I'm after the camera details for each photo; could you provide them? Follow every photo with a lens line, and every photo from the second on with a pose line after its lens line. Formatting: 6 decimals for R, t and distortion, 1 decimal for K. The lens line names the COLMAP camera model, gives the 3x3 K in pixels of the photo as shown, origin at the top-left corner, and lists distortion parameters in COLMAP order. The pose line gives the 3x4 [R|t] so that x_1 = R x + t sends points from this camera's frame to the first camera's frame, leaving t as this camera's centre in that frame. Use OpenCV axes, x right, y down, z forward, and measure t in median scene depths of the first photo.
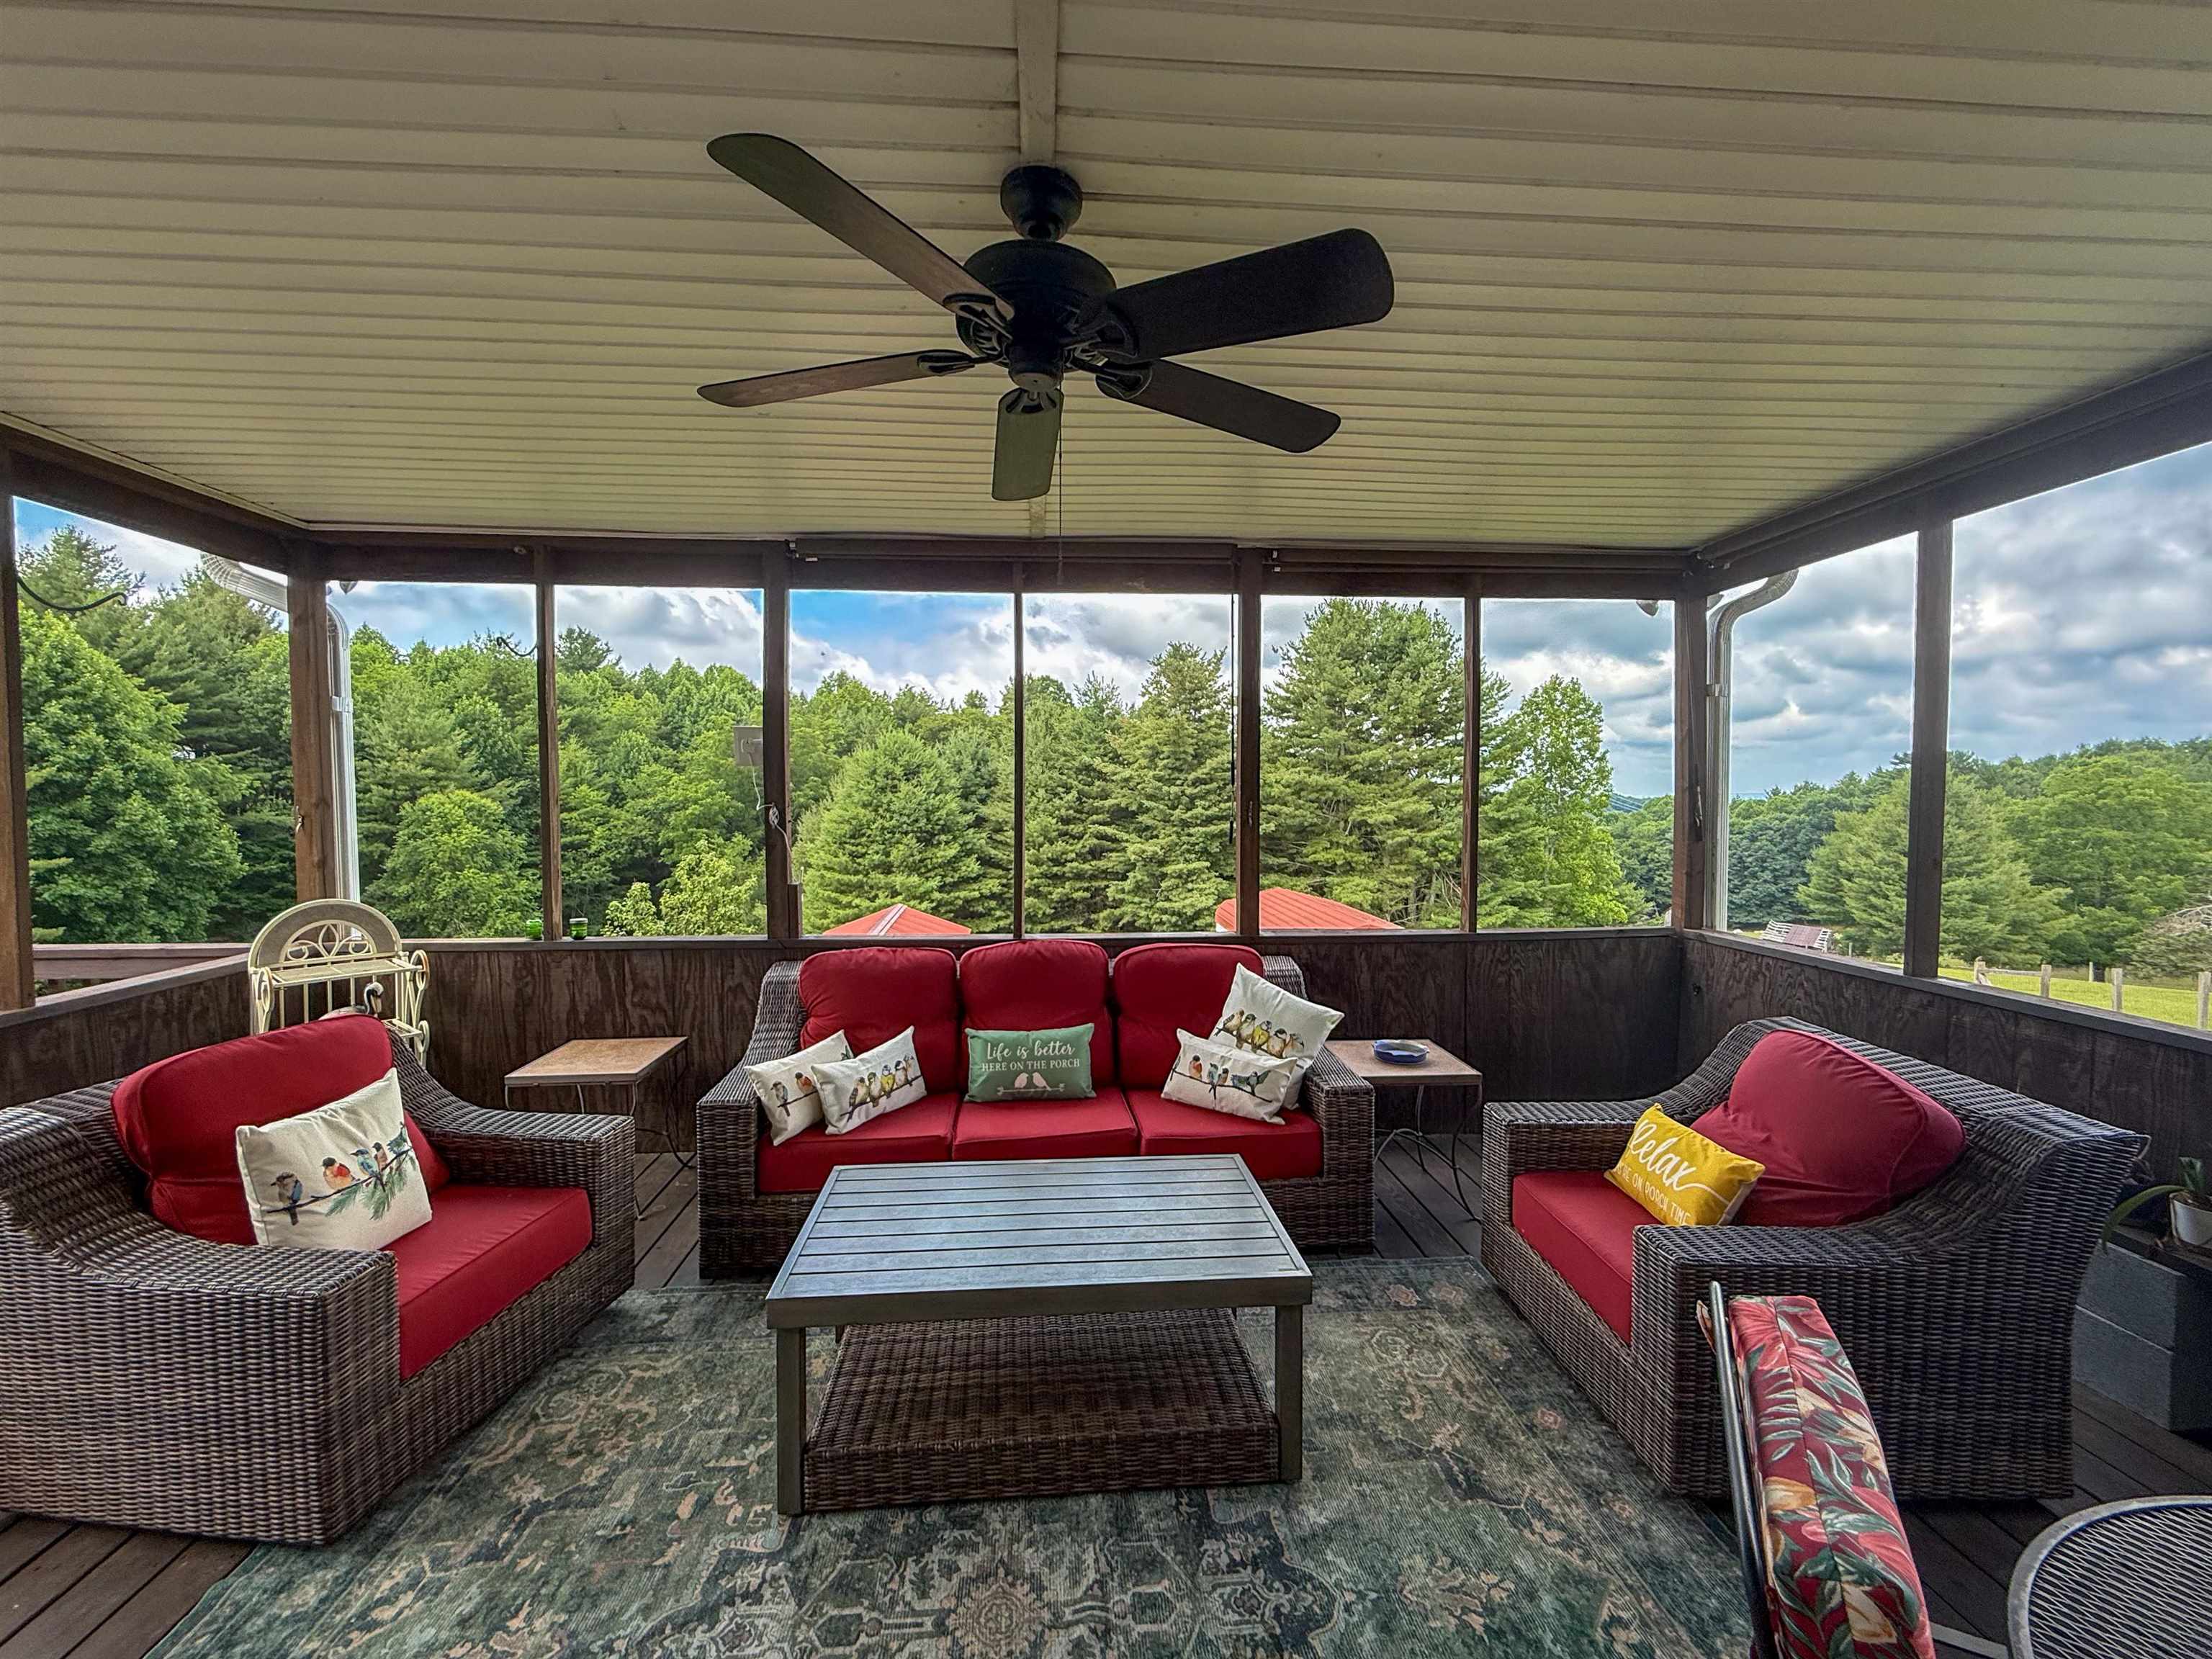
lens RADIAL K [[899.7, 0, 1104.5], [0, 899.7, 828.3], [0, 0, 1]] dist [-0.000010, -0.000420]
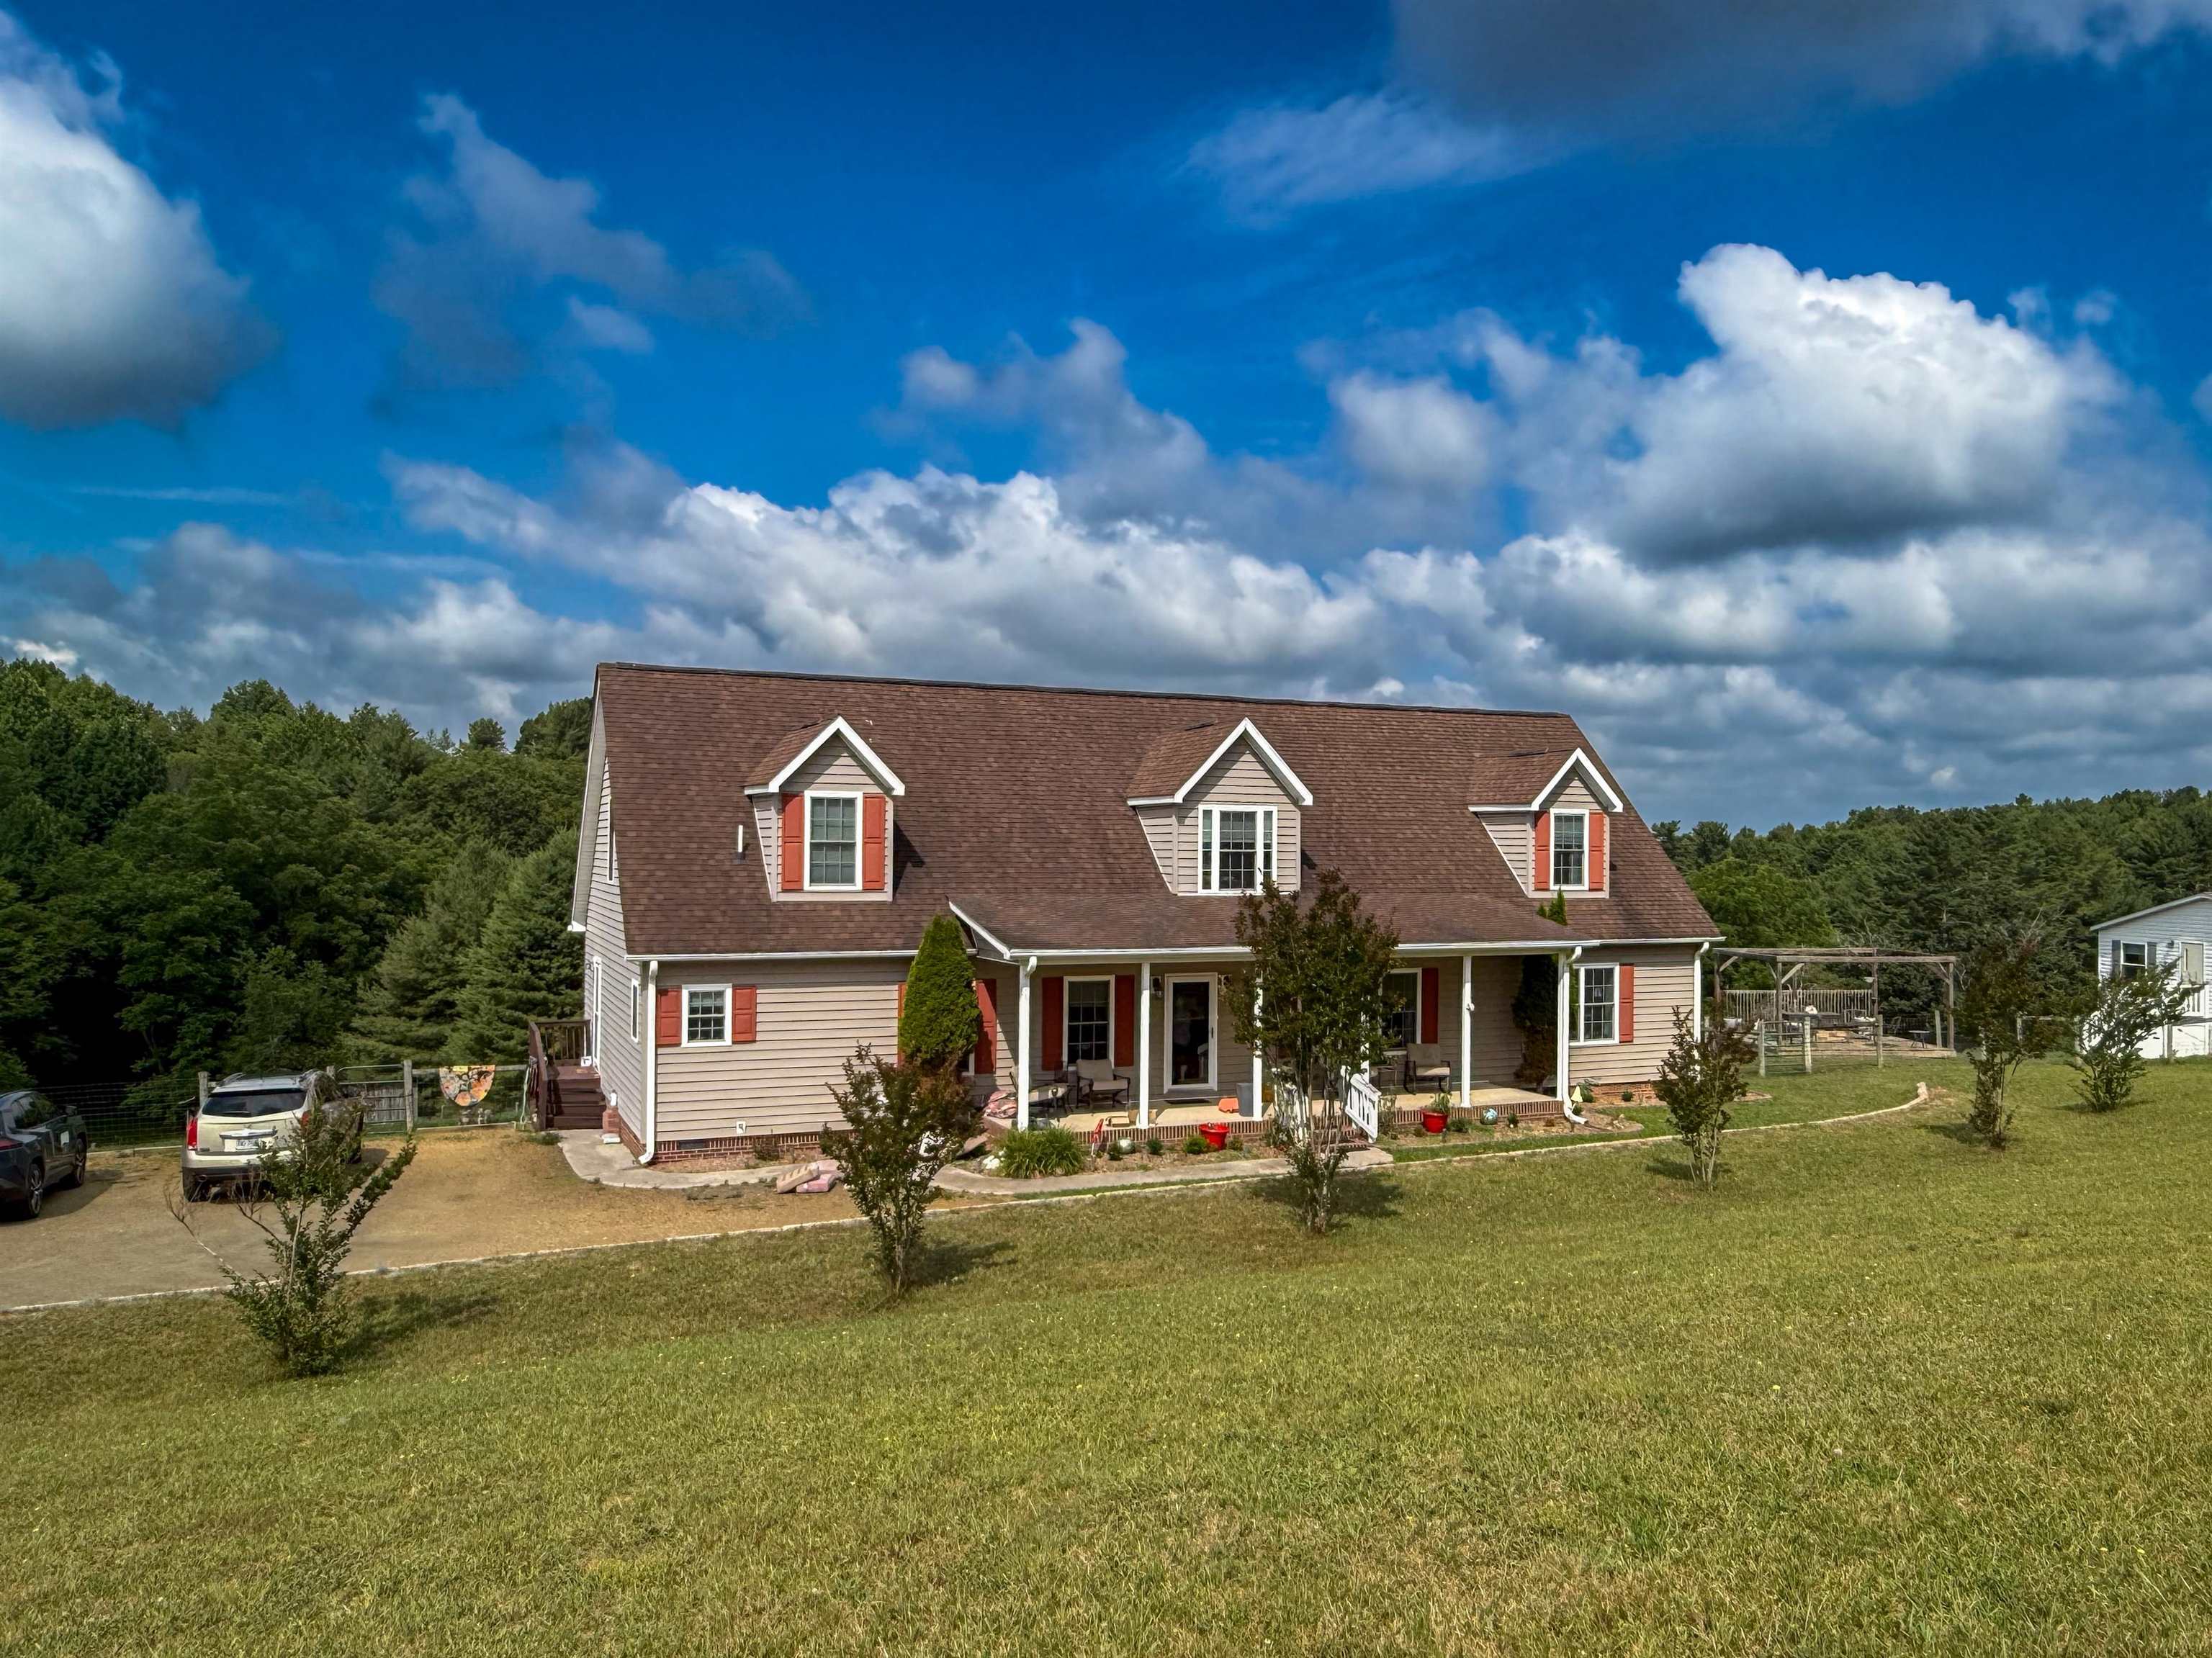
lens RADIAL K [[1649.1, 0, 1110.2], [0, 1649.1, 836.3], [0, 0, 1]] dist [-0.000806, 0.009645]
pose [[0.945873, 0.008385, 0.324430, -0.257978], [0.005171, 0.999150, -0.040899, -0.031190], [-0.324497, 0.040363, 0.945025, -0.719640]]
